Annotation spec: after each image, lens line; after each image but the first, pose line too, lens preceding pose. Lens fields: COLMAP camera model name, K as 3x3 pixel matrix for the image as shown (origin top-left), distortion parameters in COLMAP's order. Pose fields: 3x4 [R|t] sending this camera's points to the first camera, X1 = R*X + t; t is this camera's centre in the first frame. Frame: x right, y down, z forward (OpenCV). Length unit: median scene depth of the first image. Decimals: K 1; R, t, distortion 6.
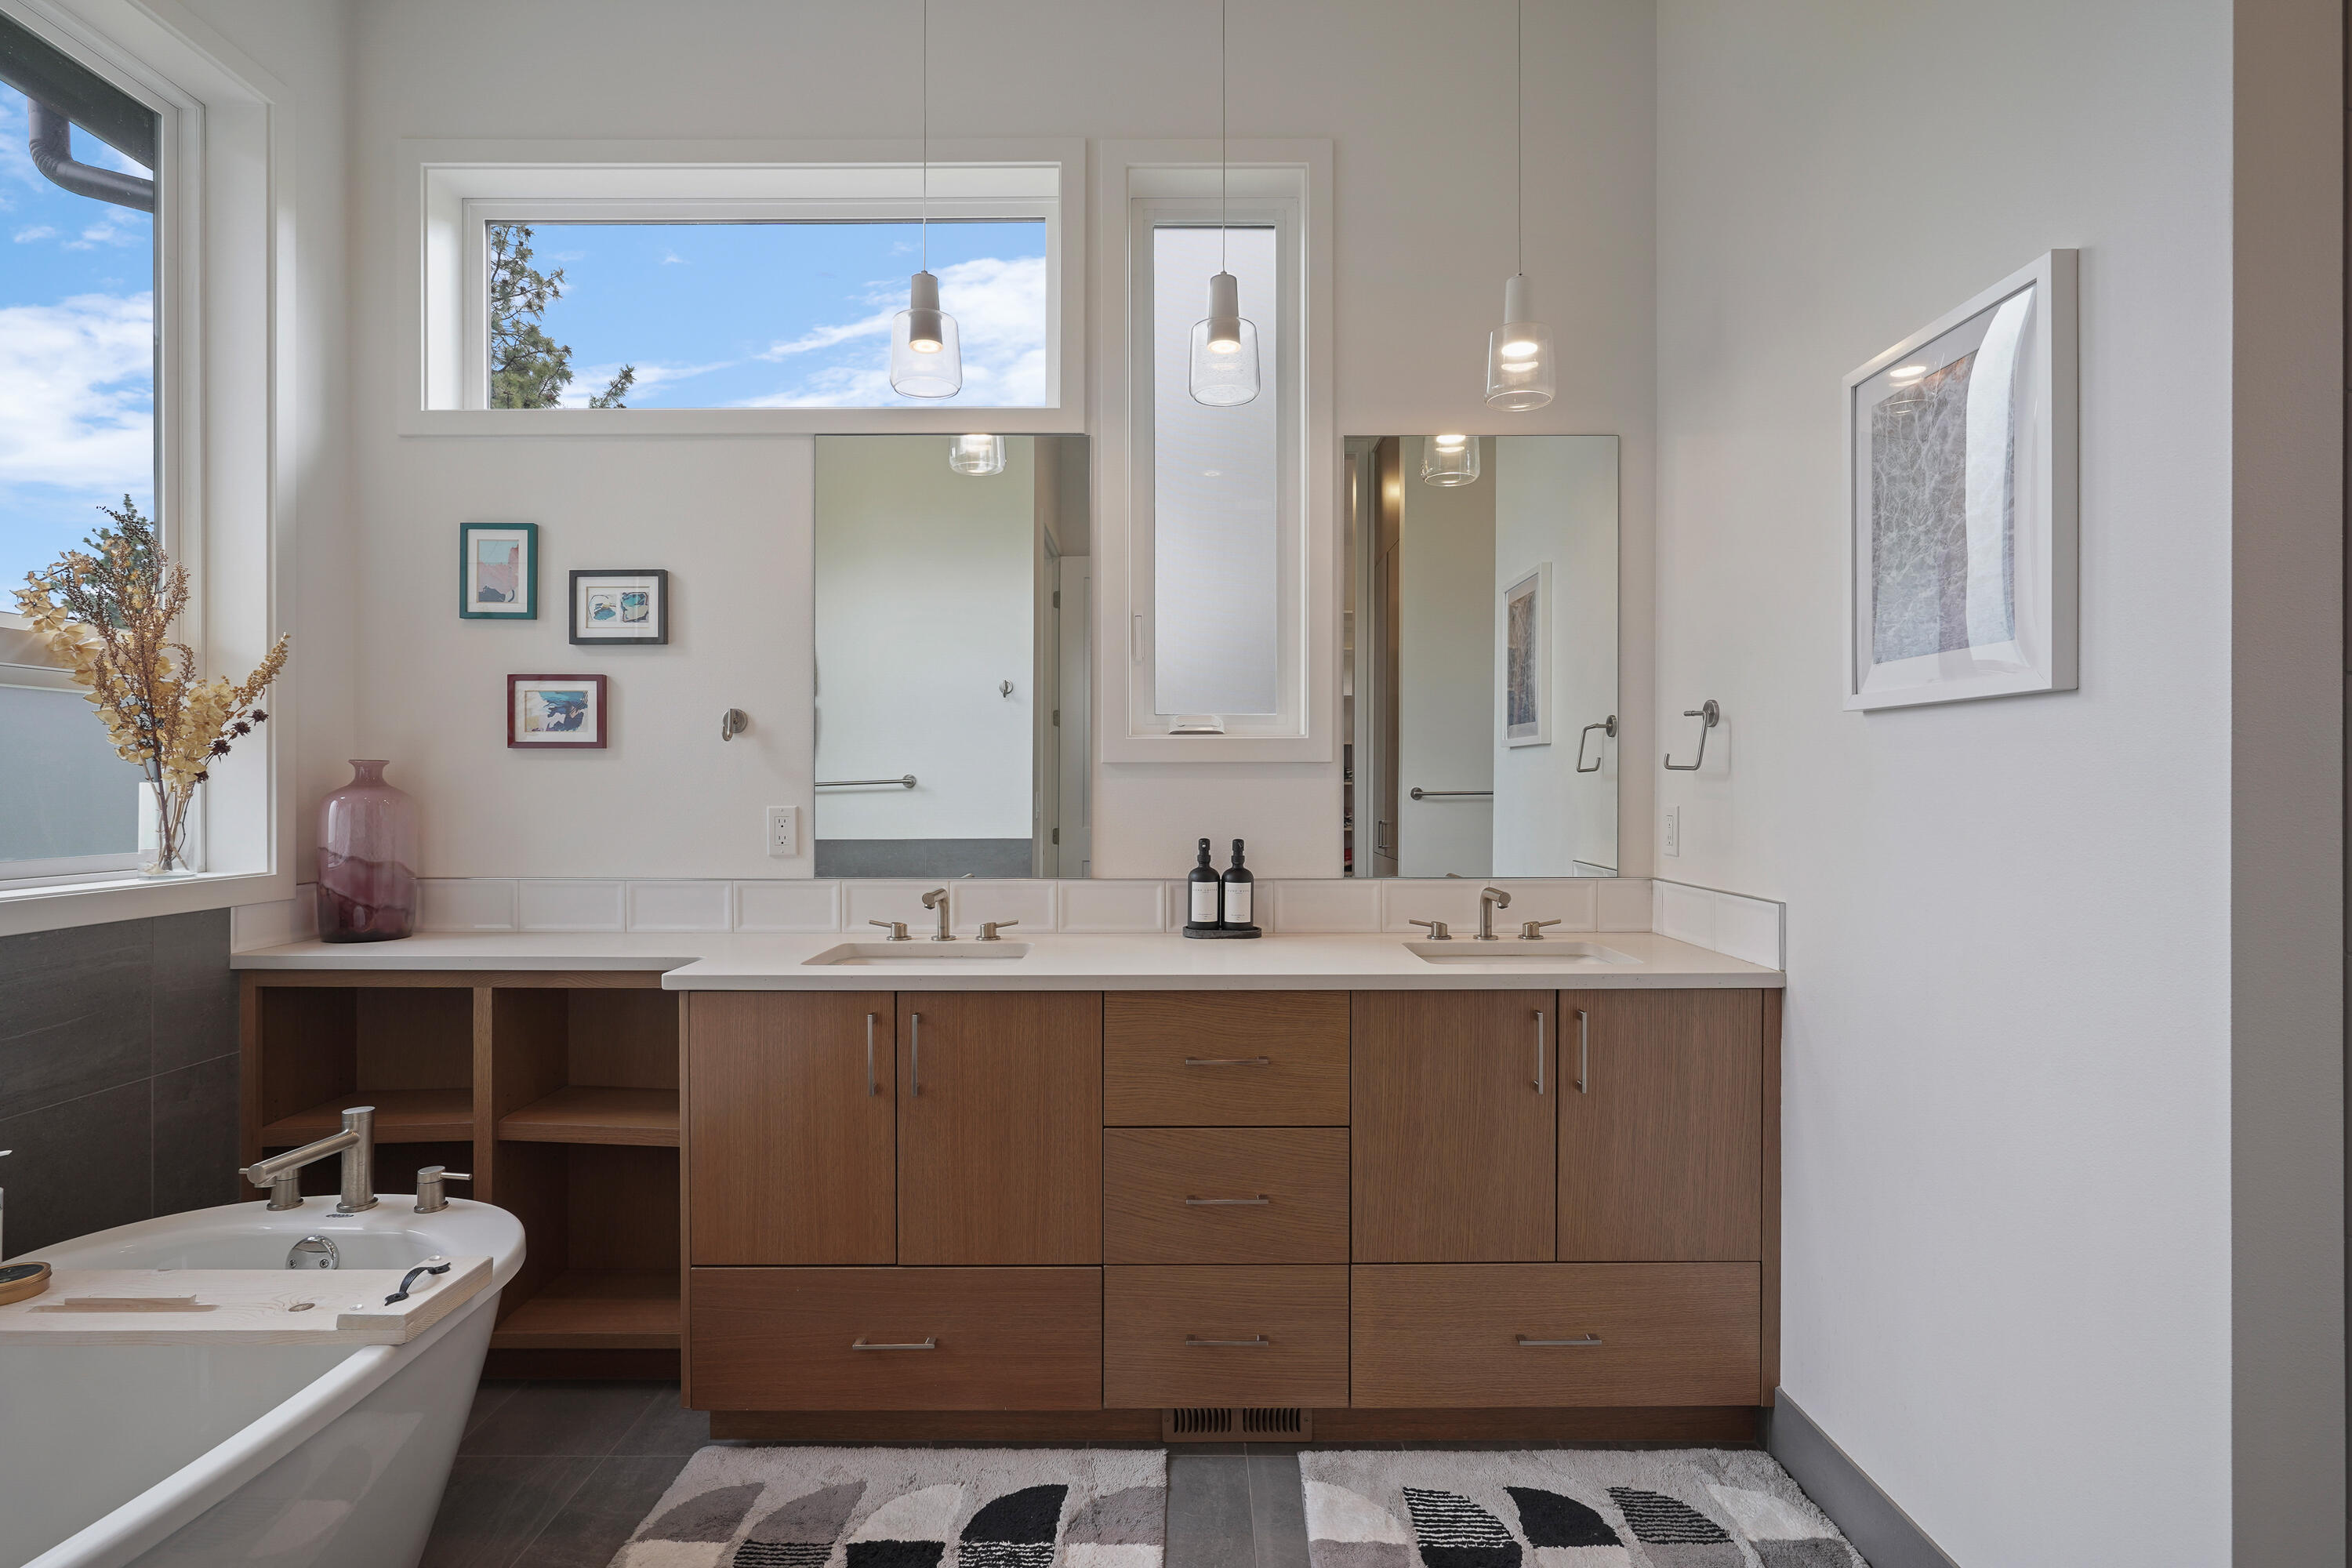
lens RADIAL K [[1142.1, 0, 1176.7], [0, 1142.1, 787.5], [0, 0, 1]] dist [-0.008895, 0.004633]
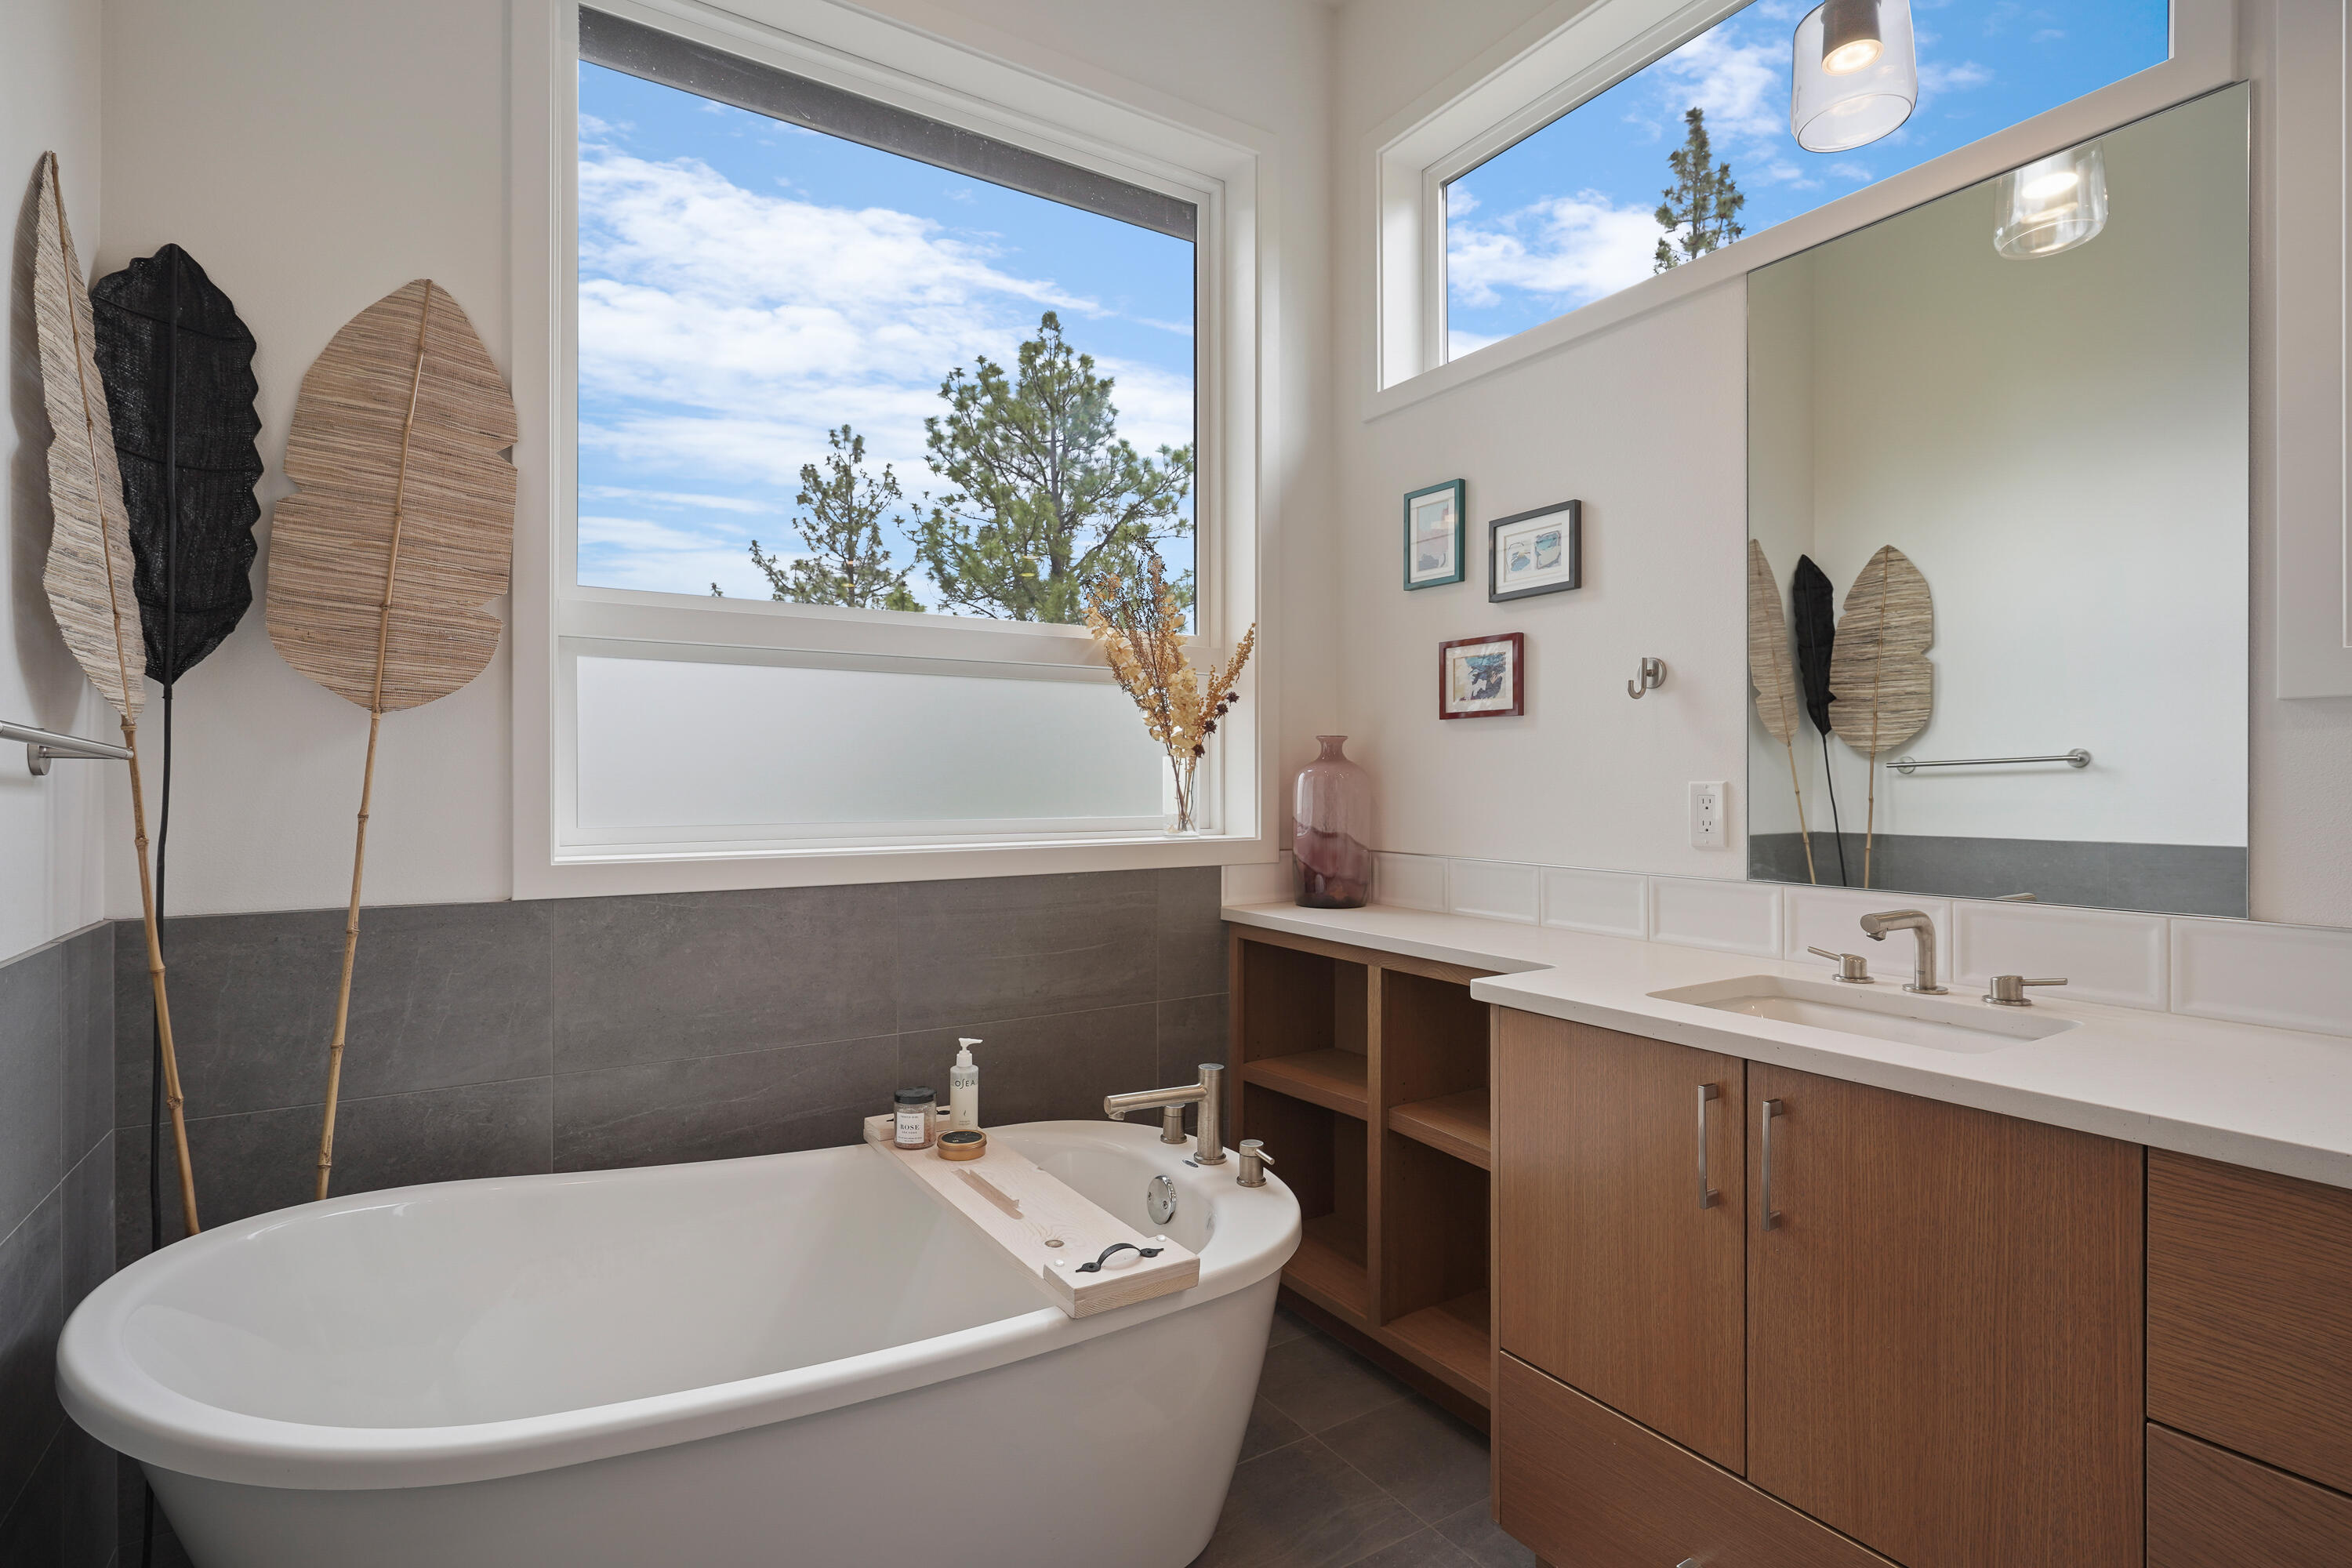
lens RADIAL K [[1142.1, 0, 1171.5], [0, 1142.1, 780.0], [0, 0, 1]] dist [-0.008895, 0.004633]
pose [[0.535091, 0.001545, -0.844793, 0.105608], [-0.002207, 0.999997, 0.000431, 0.016599], [0.844791, 0.001634, 0.535093, 0.311526]]
